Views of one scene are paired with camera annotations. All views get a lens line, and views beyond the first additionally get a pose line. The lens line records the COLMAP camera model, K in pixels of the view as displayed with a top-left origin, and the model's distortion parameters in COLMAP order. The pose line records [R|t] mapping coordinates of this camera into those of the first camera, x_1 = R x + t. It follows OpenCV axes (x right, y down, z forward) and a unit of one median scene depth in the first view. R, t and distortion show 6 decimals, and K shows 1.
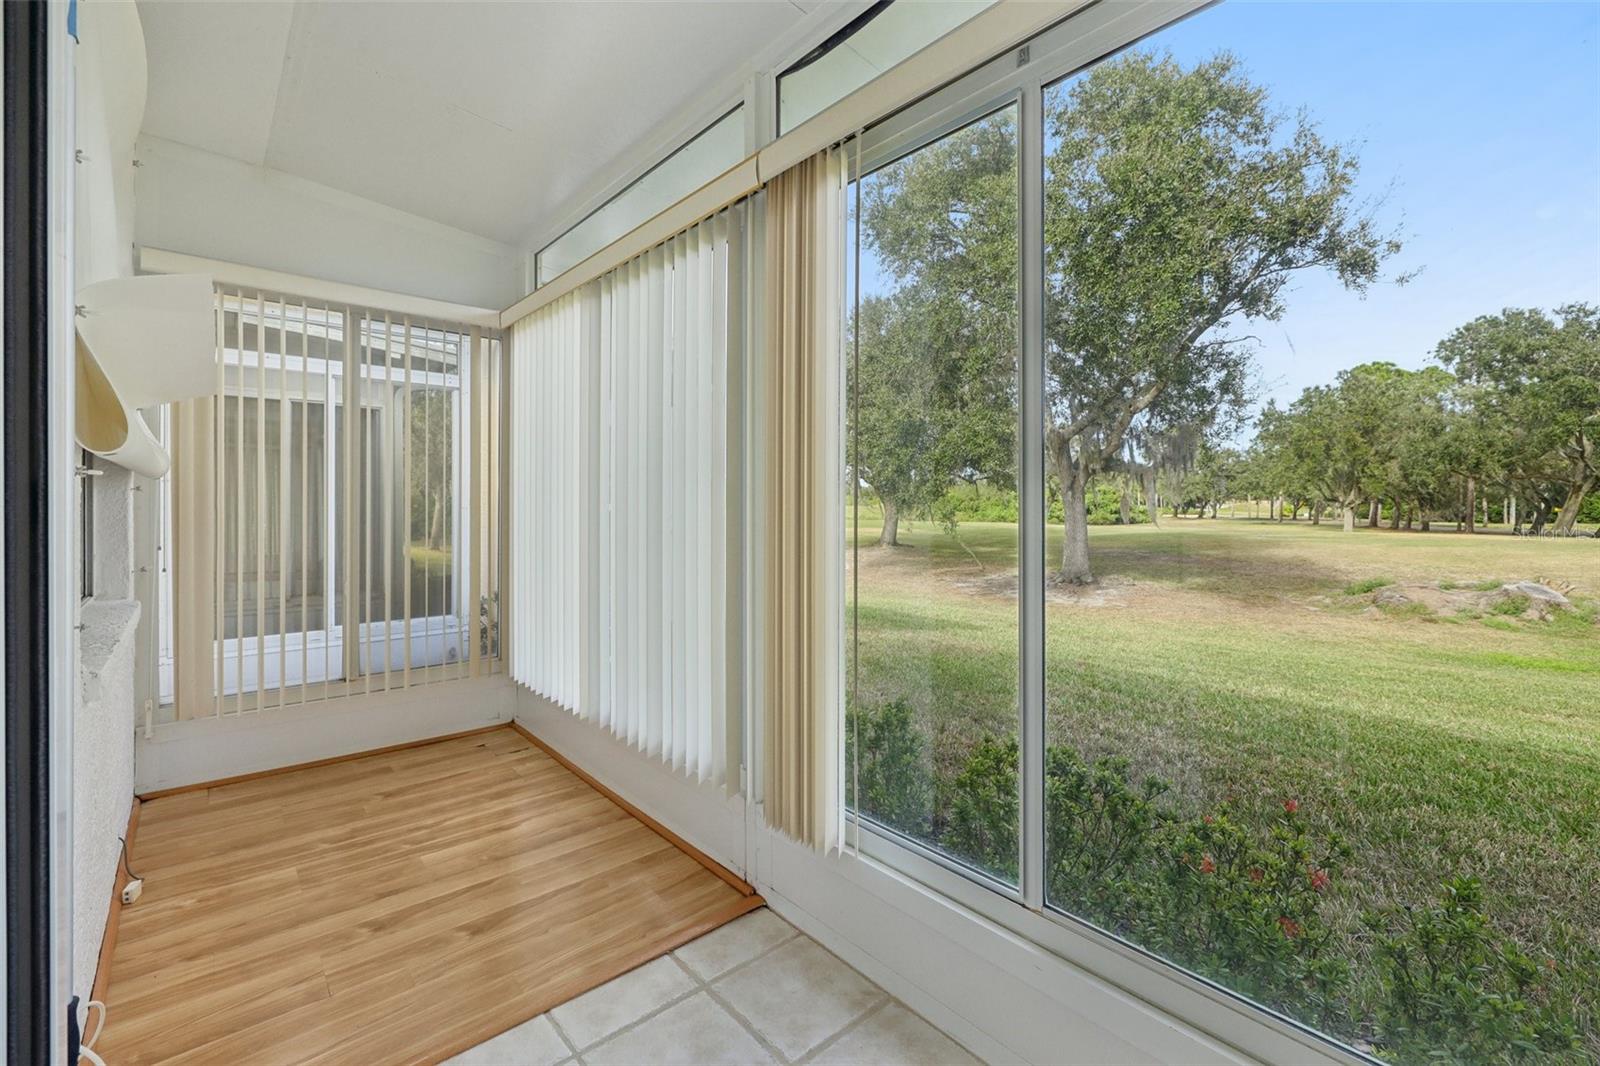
lens RADIAL K [[684.1, 0, 796.6], [0, 684.1, 511.5], [0, 0, 1]] dist [-0.000876, -0.000195]
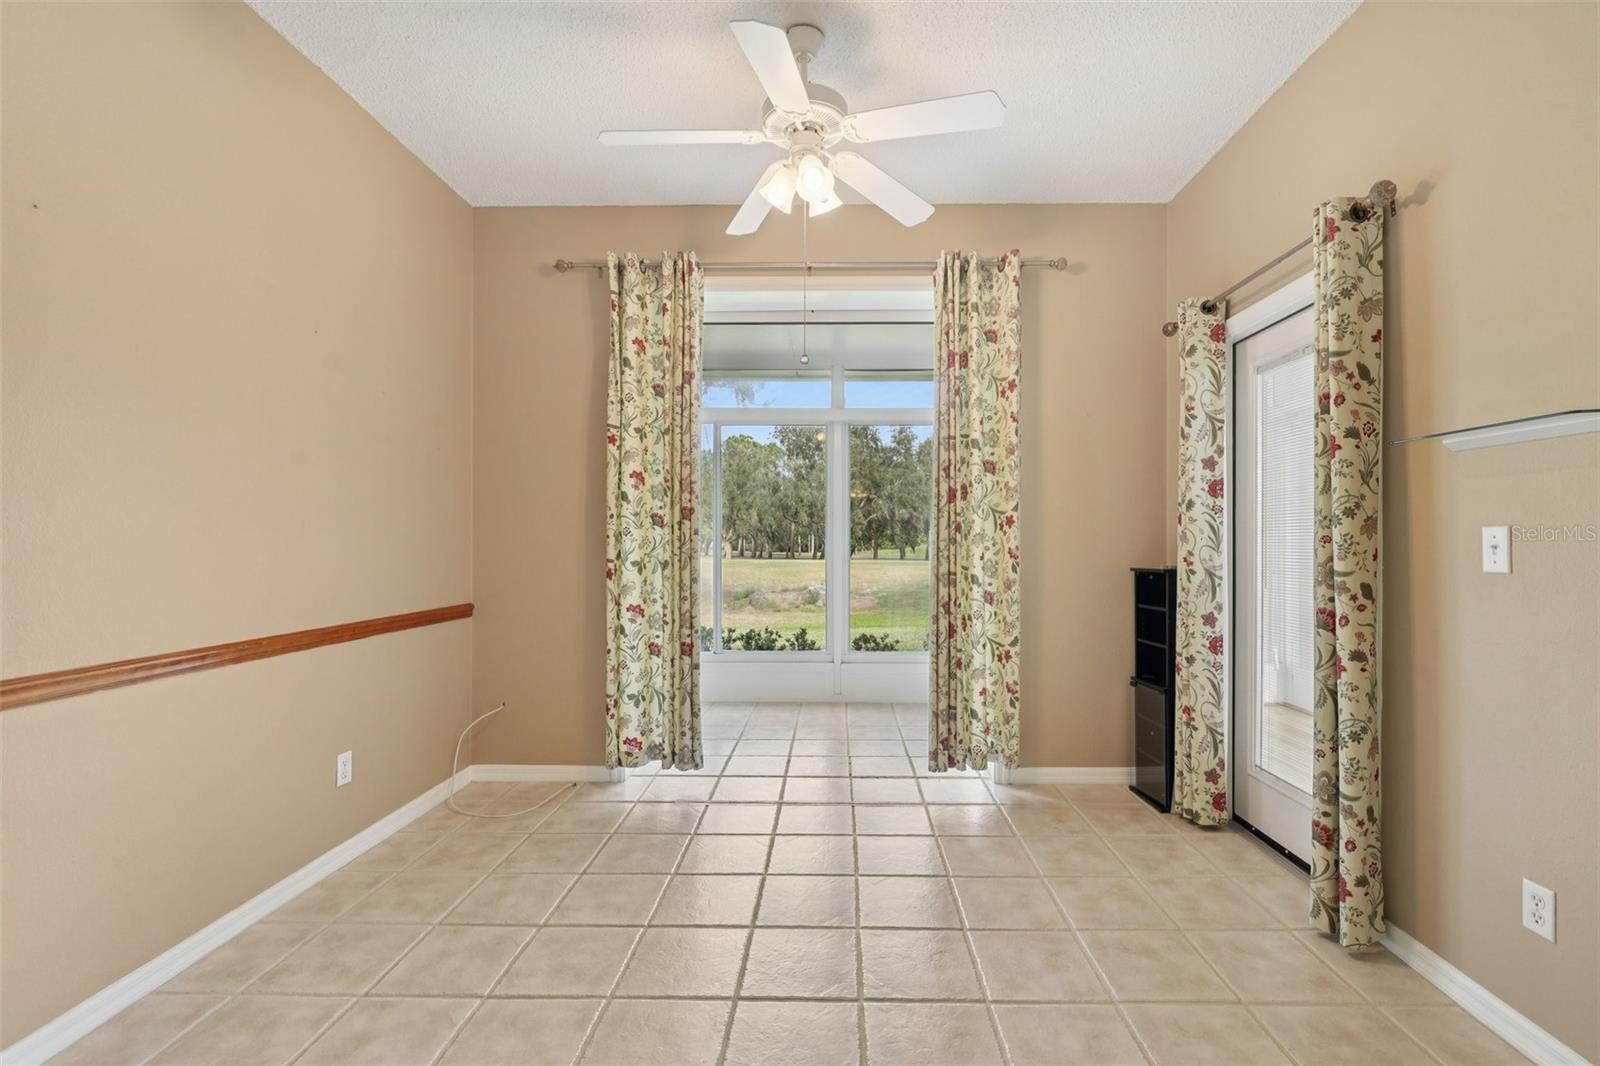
lens RADIAL K [[678.6, 0, 831.9], [0, 678.6, 538.6], [0, 0, 1]] dist [0.000369, -0.000026]
pose [[0.669092, 0.004167, 0.743168, -0.107463], [0.004881, 0.999938, -0.010002, 0.003549], [-0.743164, 0.010320, 0.669030, -0.101743]]
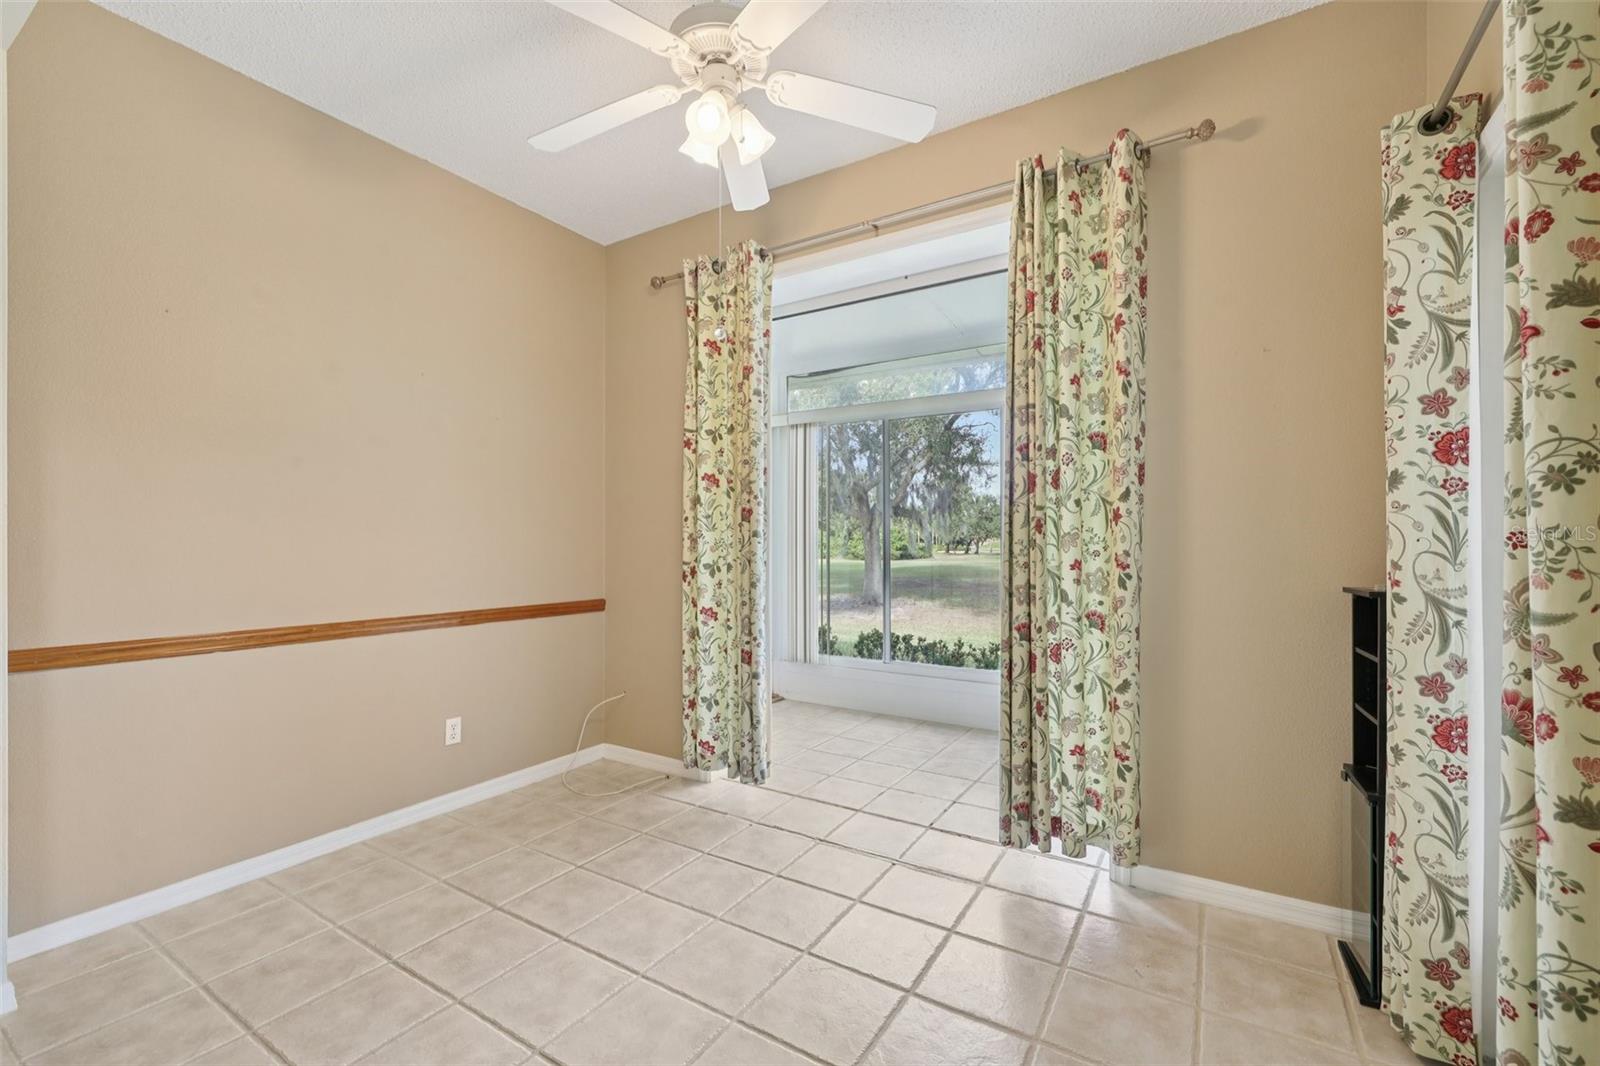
lens RADIAL K [[671.1, 0, 804.7], [0, 671.1, 540.0], [0, 0, 1]] dist [-0.000377, -0.000171]
pose [[0.956781, 0.002450, 0.290798, -0.055501], [0.001390, 0.999915, -0.012998, 0.003529], [-0.290805, 0.012841, 0.956696, -0.114778]]
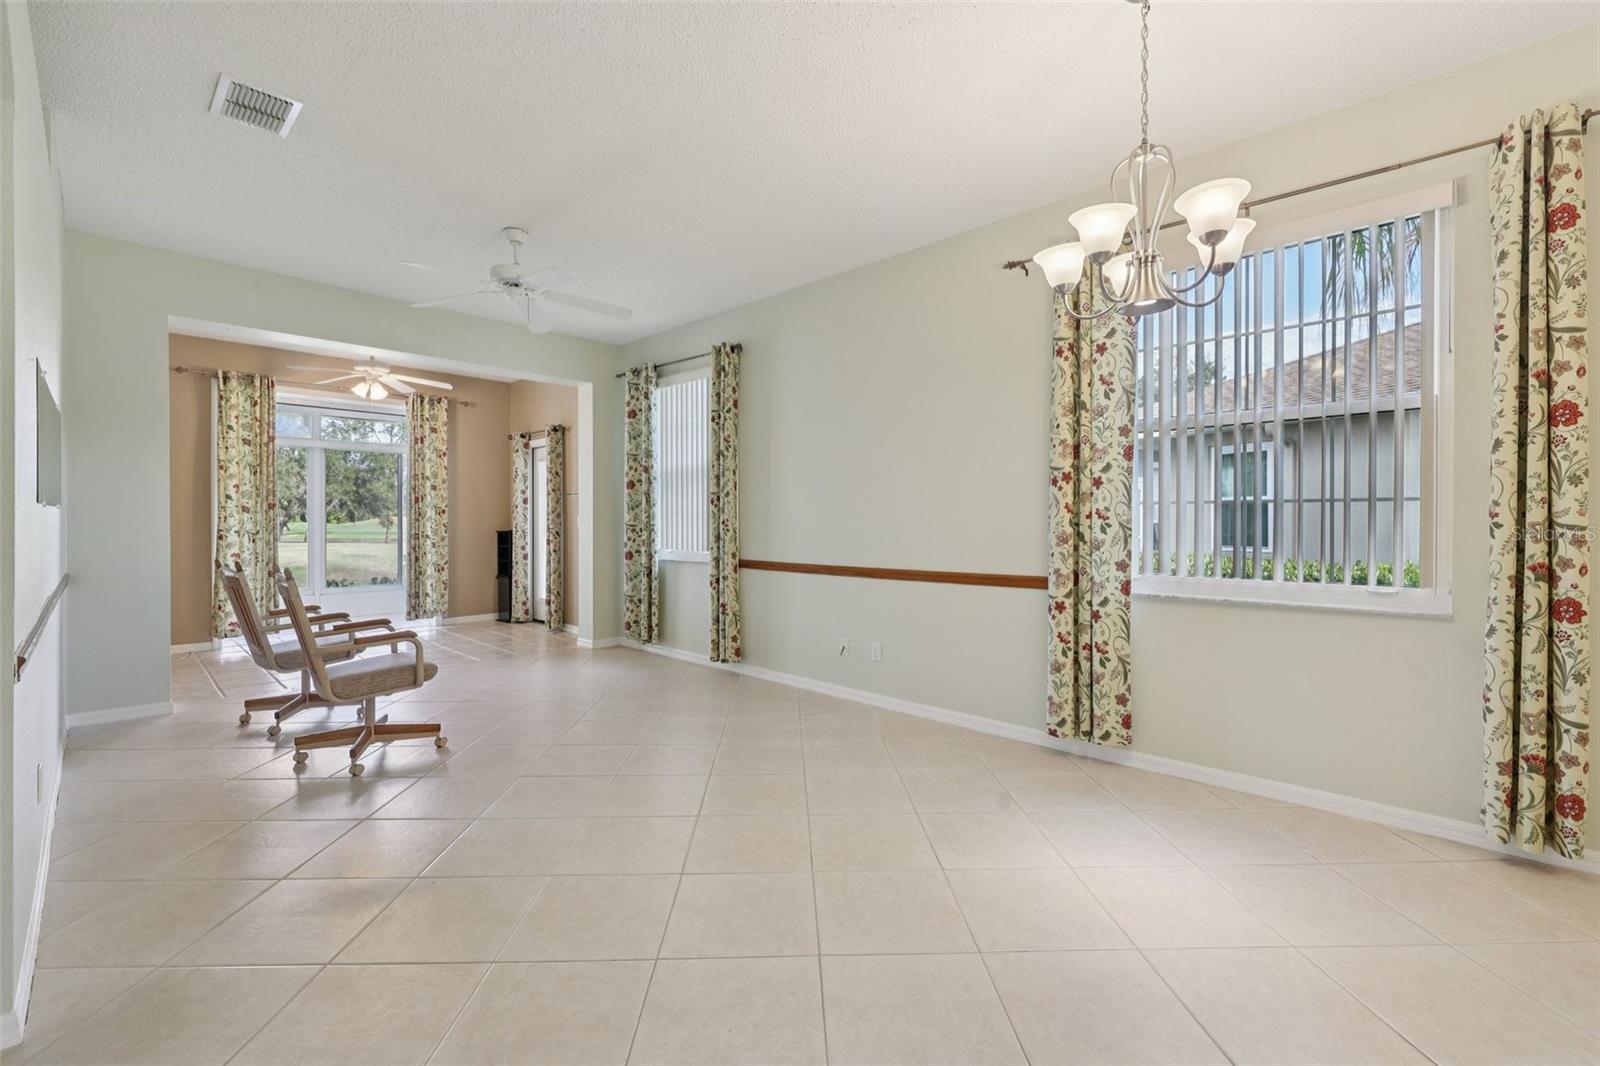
lens RADIAL K [[672.7, 0, 802.9], [0, 672.7, 523.7], [0, 0, 1]] dist [-0.001086, 0.000136]
pose [[-0.085738, -0.003545, 0.996311, -0.302459], [0.010146, 0.999939, 0.004431, 0.004839], [-0.996266, 0.010489, -0.085697, -0.174838]]
